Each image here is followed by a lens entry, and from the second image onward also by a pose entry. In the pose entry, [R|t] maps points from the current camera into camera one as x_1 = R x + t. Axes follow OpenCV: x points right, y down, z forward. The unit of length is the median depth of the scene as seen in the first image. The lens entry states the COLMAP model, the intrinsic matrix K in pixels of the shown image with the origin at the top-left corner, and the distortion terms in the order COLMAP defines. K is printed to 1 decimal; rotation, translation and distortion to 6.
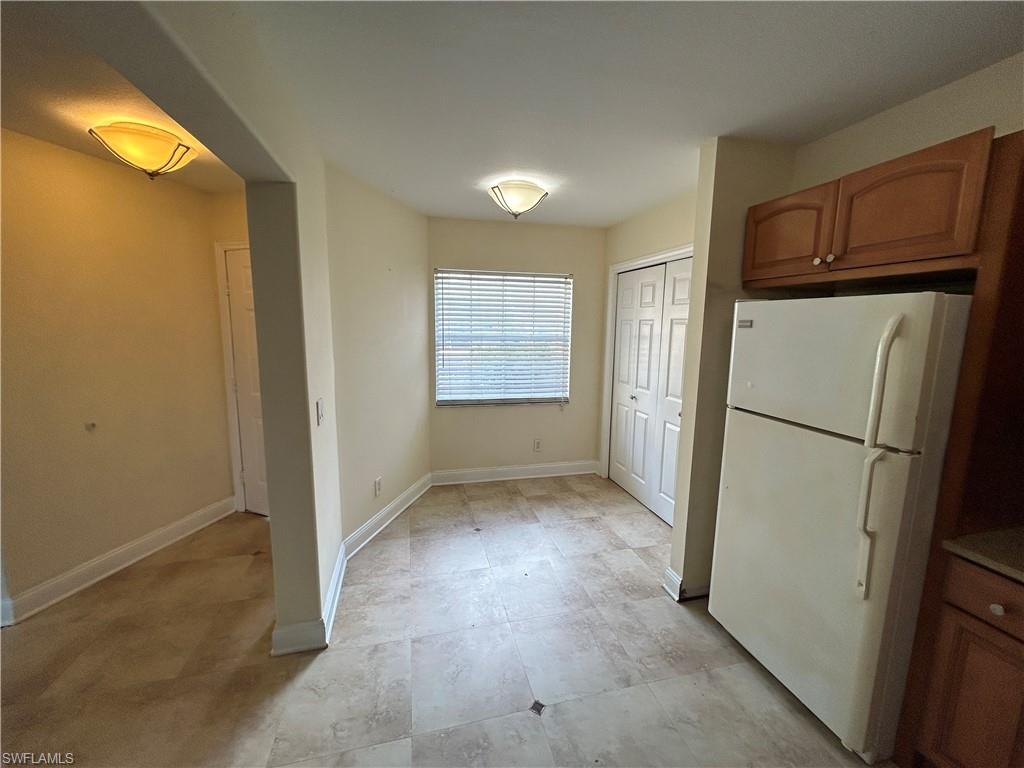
lens RADIAL K [[411.4, 0, 514.6], [0, 411.4, 380.0], [0, 0, 1]] dist [0.000443, 0.000659]
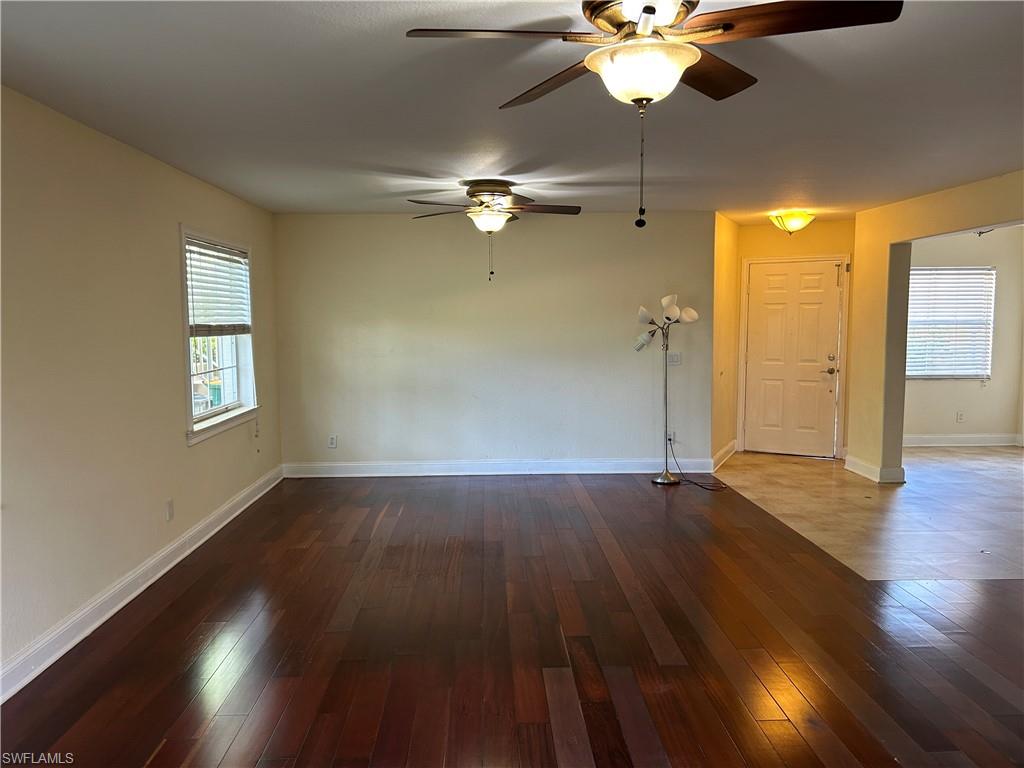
lens RADIAL K [[774.6, 0, 511.0], [0, 774.6, 387.1], [0, 0, 1]] dist [0.008158, -0.001119]
pose [[0.976355, 0.002373, -0.216161, -0.711534], [-0.011334, 0.999126, -0.040224, 0.182877], [0.215876, 0.041723, 0.975529, -1.399128]]
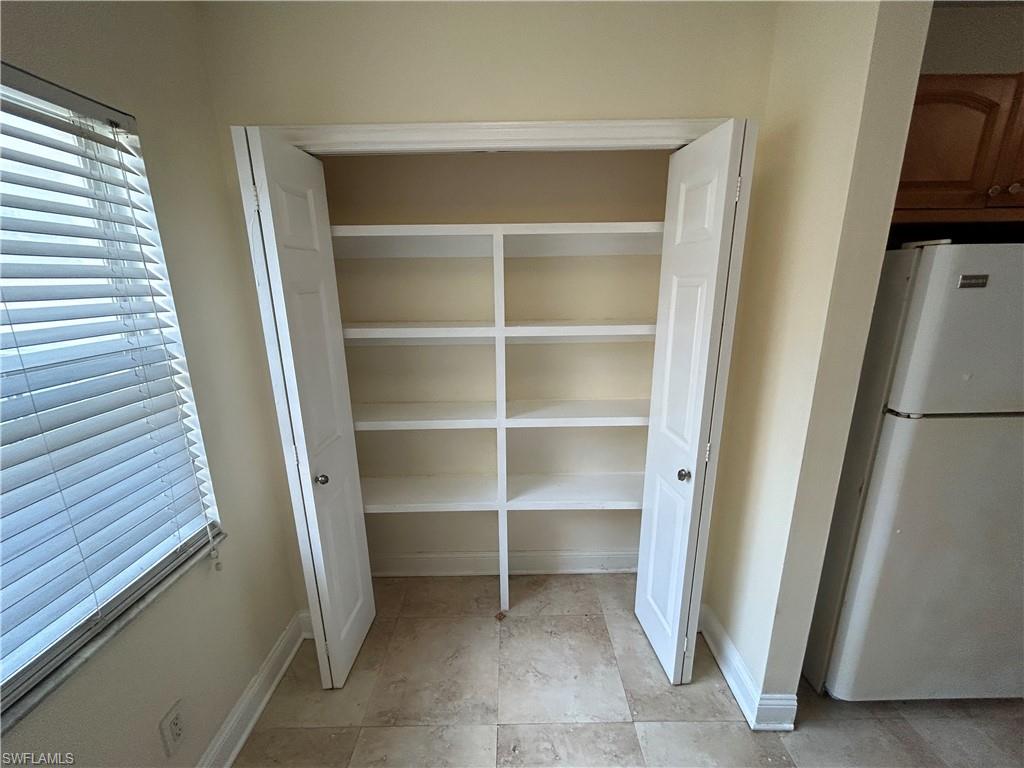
lens RADIAL K [[411.4, 0, 516.6], [0, 411.4, 378.8], [0, 0, 1]] dist [0.000443, 0.000659]
pose [[0.241920, -0.250949, 0.937283, -0.097341], [0.151555, 0.963893, 0.218956, -0.108052], [-0.958387, 0.089080, 0.271217, 0.692620]]
